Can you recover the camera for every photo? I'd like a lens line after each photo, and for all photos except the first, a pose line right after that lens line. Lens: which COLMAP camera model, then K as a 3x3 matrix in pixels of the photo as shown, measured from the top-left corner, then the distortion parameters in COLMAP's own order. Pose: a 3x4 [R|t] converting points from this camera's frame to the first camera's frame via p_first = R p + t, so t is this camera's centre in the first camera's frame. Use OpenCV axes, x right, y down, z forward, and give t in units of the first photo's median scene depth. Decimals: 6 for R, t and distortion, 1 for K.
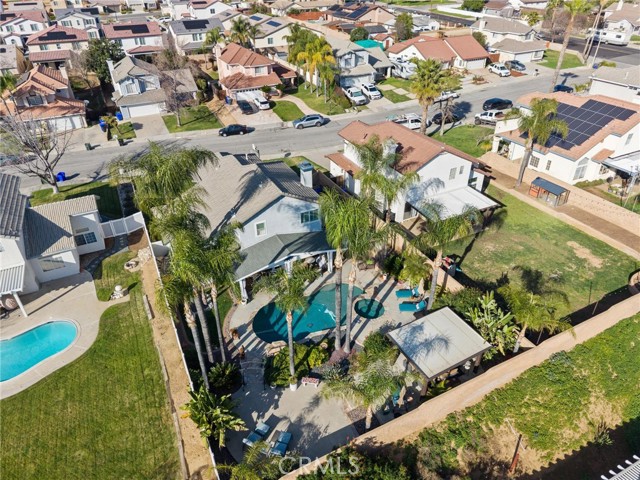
lens RADIAL K [[430.0, 0, 317.1], [0, 430.0, 236.9], [0, 0, 1]] dist [0.002383, -0.011519]
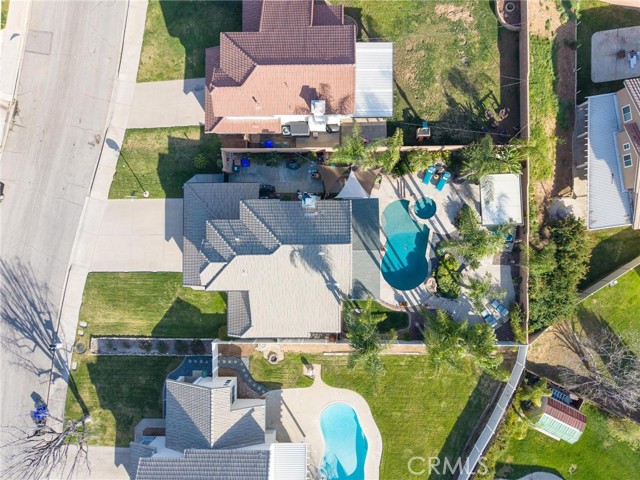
lens RADIAL K [[430.0, 0, 317.1], [0, 430.0, 236.9], [0, 0, 1]] dist [0.002383, -0.011519]
pose [[0.443694, -0.895747, 0.027807, -0.072012], [0.494012, 0.270354, 0.826354, -0.531095], [-0.747721, -0.352912, 0.562464, 0.222687]]
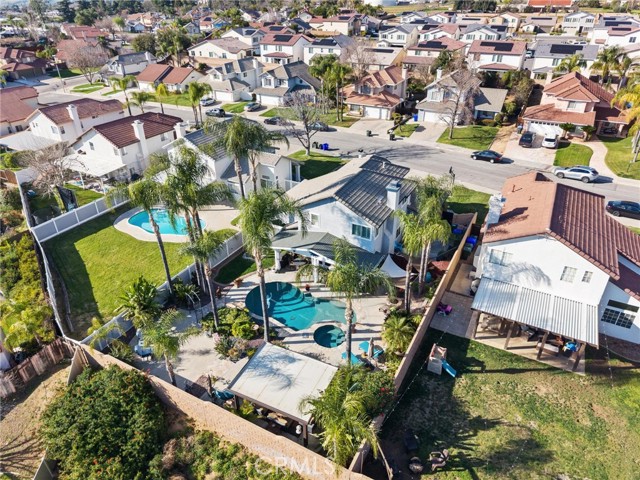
lens RADIAL K [[430.0, 0, 317.1], [0, 430.0, 236.9], [0, 0, 1]] dist [0.002383, -0.011519]
pose [[0.572664, 0.412943, -0.708191, 0.329909], [-0.440360, 0.883605, 0.159138, -0.078766], [0.691476, 0.220727, 0.687852, 0.138983]]
